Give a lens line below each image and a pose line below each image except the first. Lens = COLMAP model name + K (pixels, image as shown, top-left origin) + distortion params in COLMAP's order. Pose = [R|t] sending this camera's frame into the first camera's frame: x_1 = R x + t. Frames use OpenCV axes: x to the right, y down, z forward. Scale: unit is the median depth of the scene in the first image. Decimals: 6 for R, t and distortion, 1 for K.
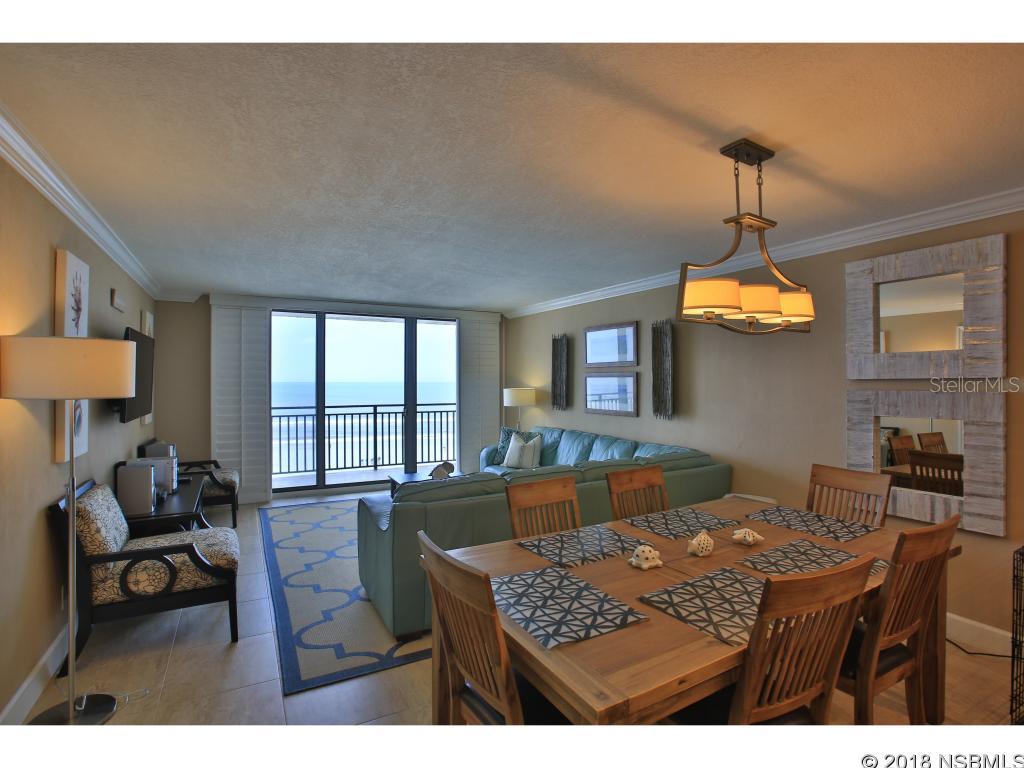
lens RADIAL K [[497.6, 0, 505.7], [0, 497.6, 382.4], [0, 0, 1]] dist [-0.058942, 0.025427]
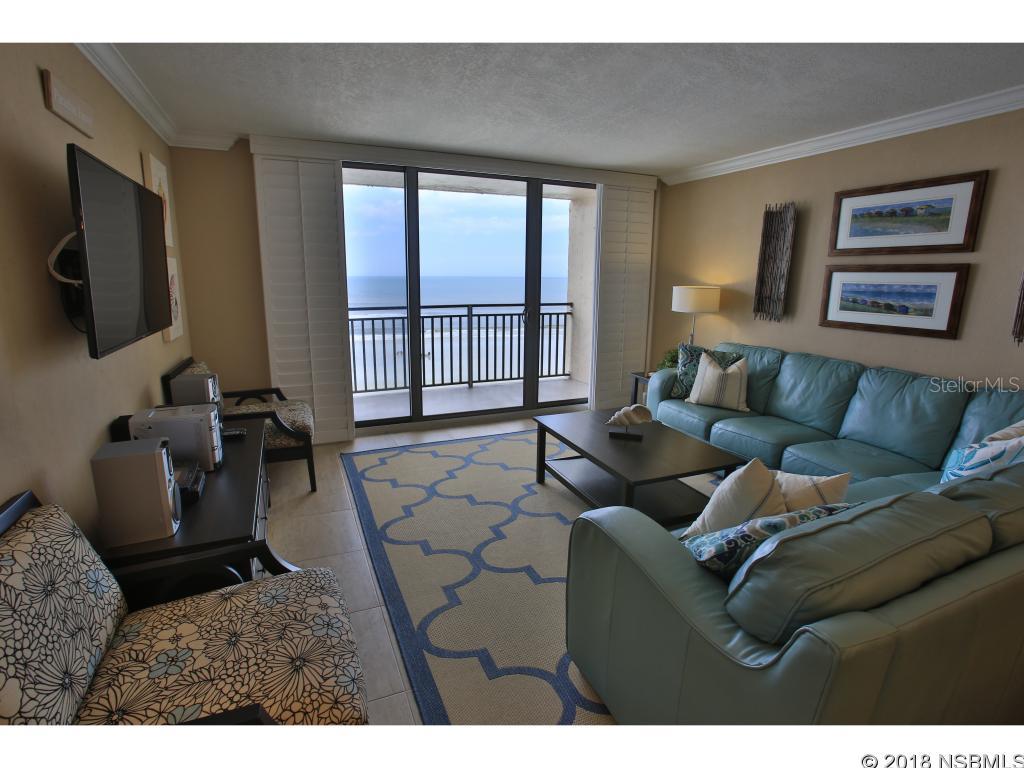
lens RADIAL K [[508.3, 0, 512.9], [0, 508.3, 370.9], [0, 0, 1]] dist [-0.025896, -0.001706]
pose [[0.996671, 0.023823, -0.077968, -0.183365], [-0.008979, 0.982611, 0.185458, -0.000722], [0.081030, -0.184141, 0.979554, 0.293790]]
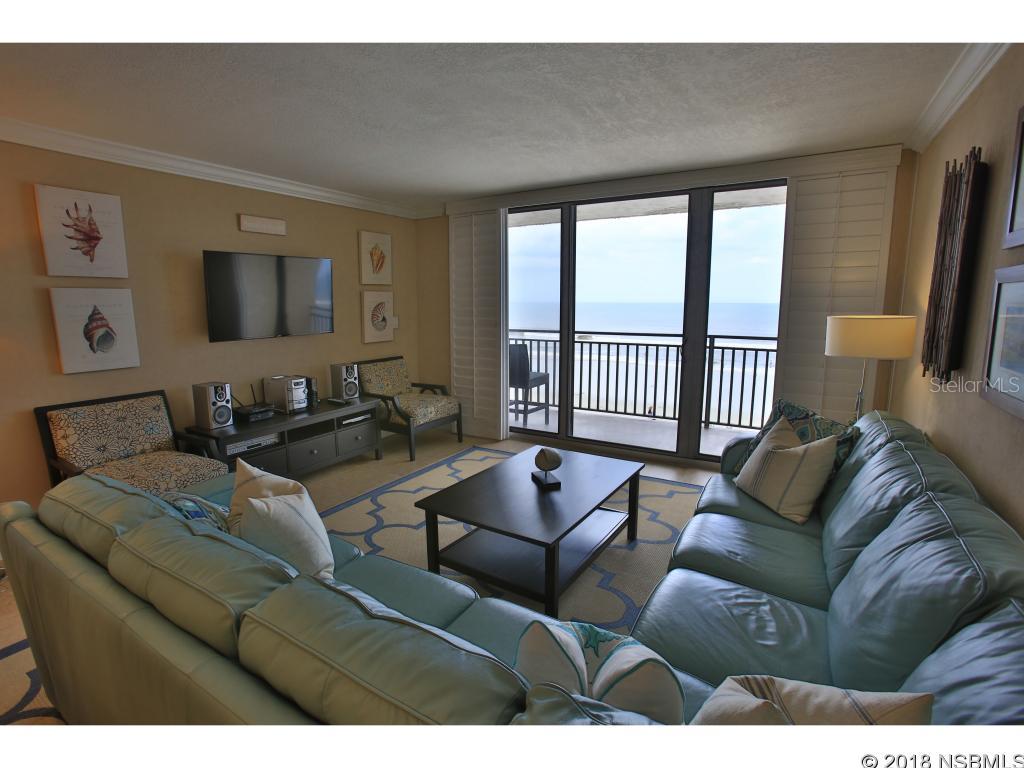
lens RADIAL K [[508.3, 0, 512.9], [0, 508.3, 370.9], [0, 0, 1]] dist [-0.025896, -0.001706]
pose [[0.522724, 0.117545, -0.844359, 0.262884], [-0.003529, 0.990738, 0.135739, 0.000259], [0.852495, -0.067975, 0.518298, 0.550845]]
